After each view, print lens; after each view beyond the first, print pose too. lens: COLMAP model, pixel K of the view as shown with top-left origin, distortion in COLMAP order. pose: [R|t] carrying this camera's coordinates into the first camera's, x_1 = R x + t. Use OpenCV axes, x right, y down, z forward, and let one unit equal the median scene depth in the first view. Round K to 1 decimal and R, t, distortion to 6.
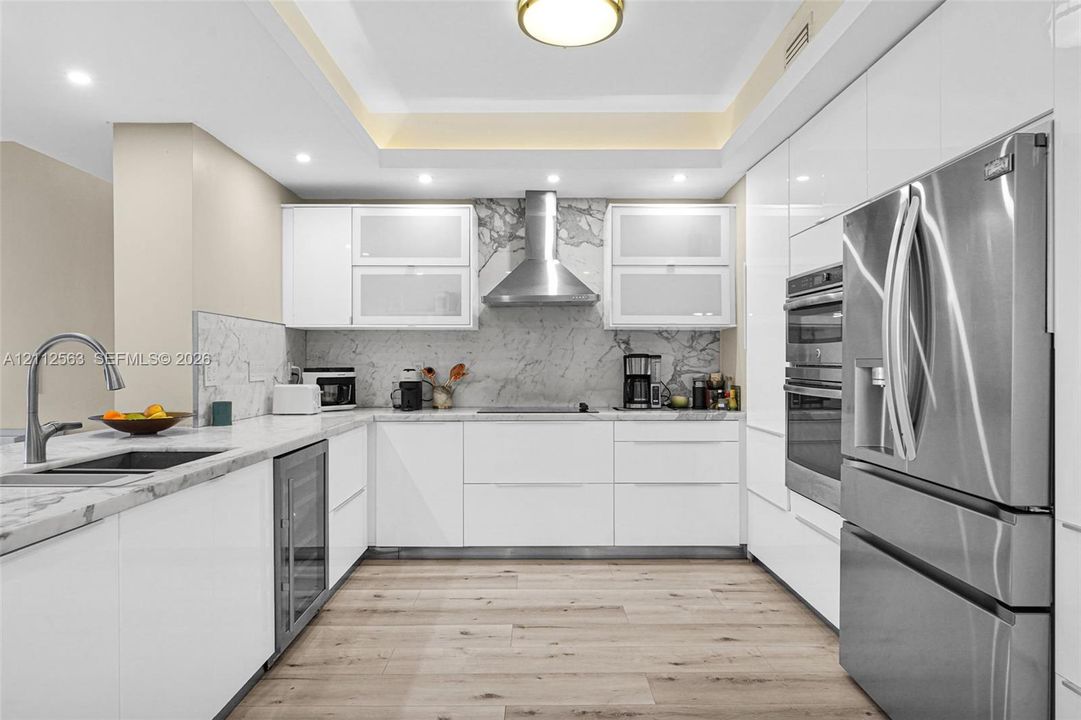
lens RADIAL K [[636.9, 0, 540.5], [0, 636.9, 360.0], [0, 0, 1]] dist [0.001620, 0.000954]
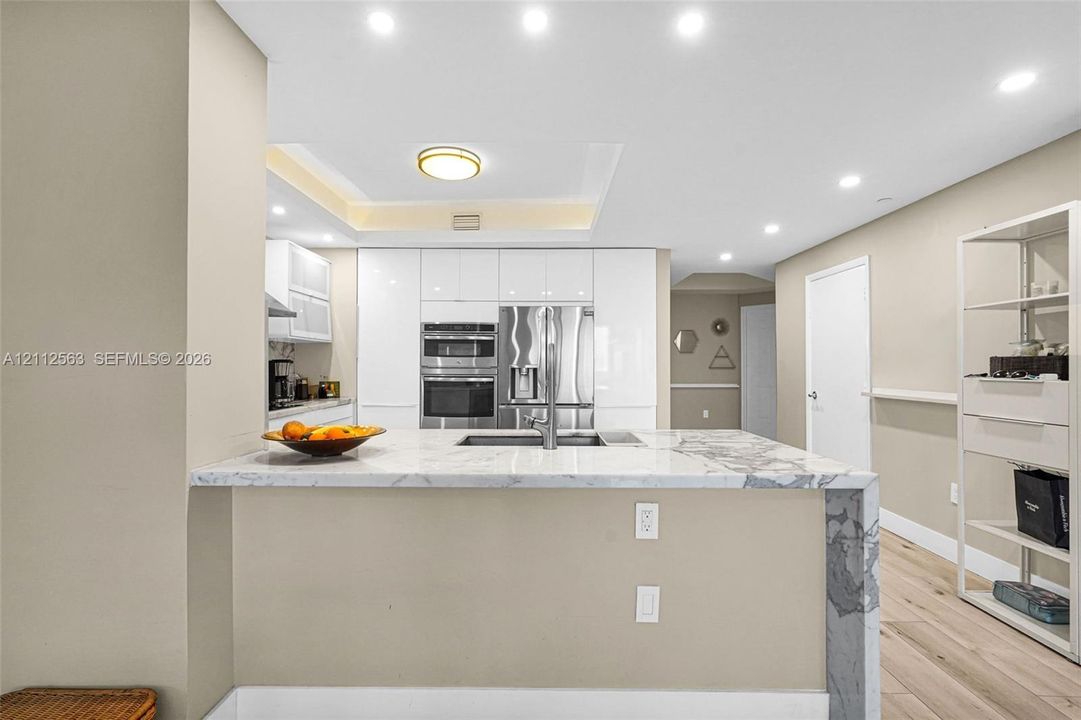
lens RADIAL K [[496.3, 0, 538.7], [0, 496.3, 362.0], [0, 0, 1]] dist [0.003012, 0.001527]
pose [[0.024330, 0.009037, 0.999663, -0.858476], [-0.003177, 0.999955, -0.008963, 0.002935], [-0.999699, -0.002958, 0.024358, 0.480558]]
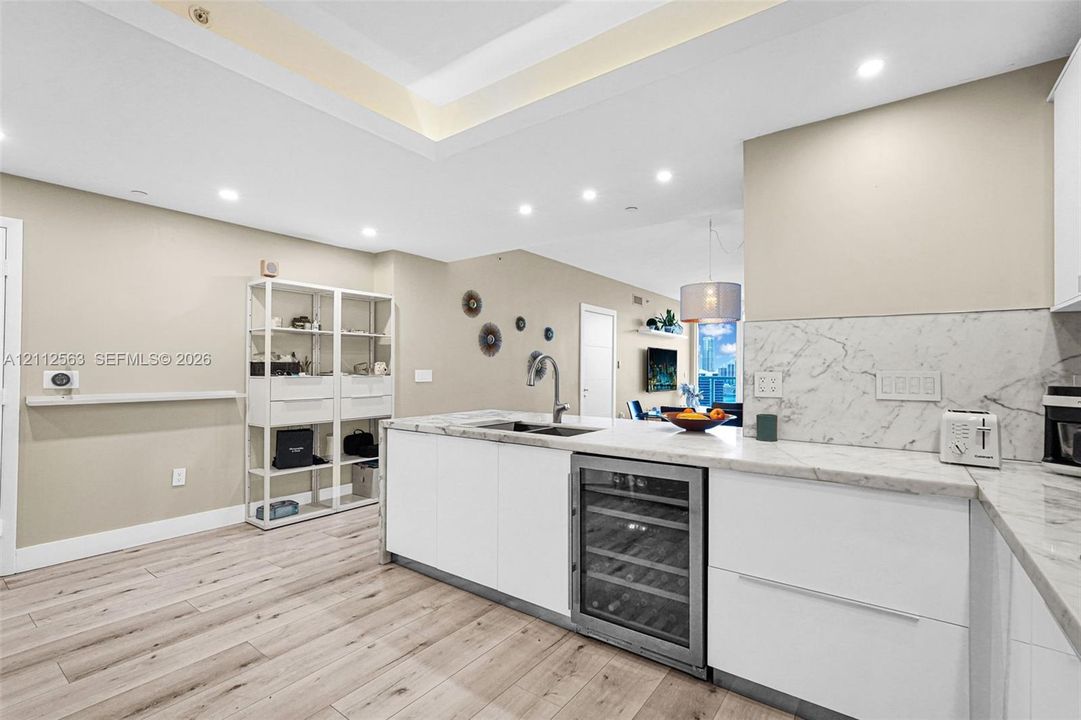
lens RADIAL K [[496.3, 0, 538.7], [0, 496.3, 362.0], [0, 0, 1]] dist [0.003012, 0.001527]
pose [[-0.593205, -0.014992, -0.804912, 0.216223], [-0.004339, 0.999872, -0.015425, 0.000671], [0.805040, -0.005658, -0.593194, 0.894095]]
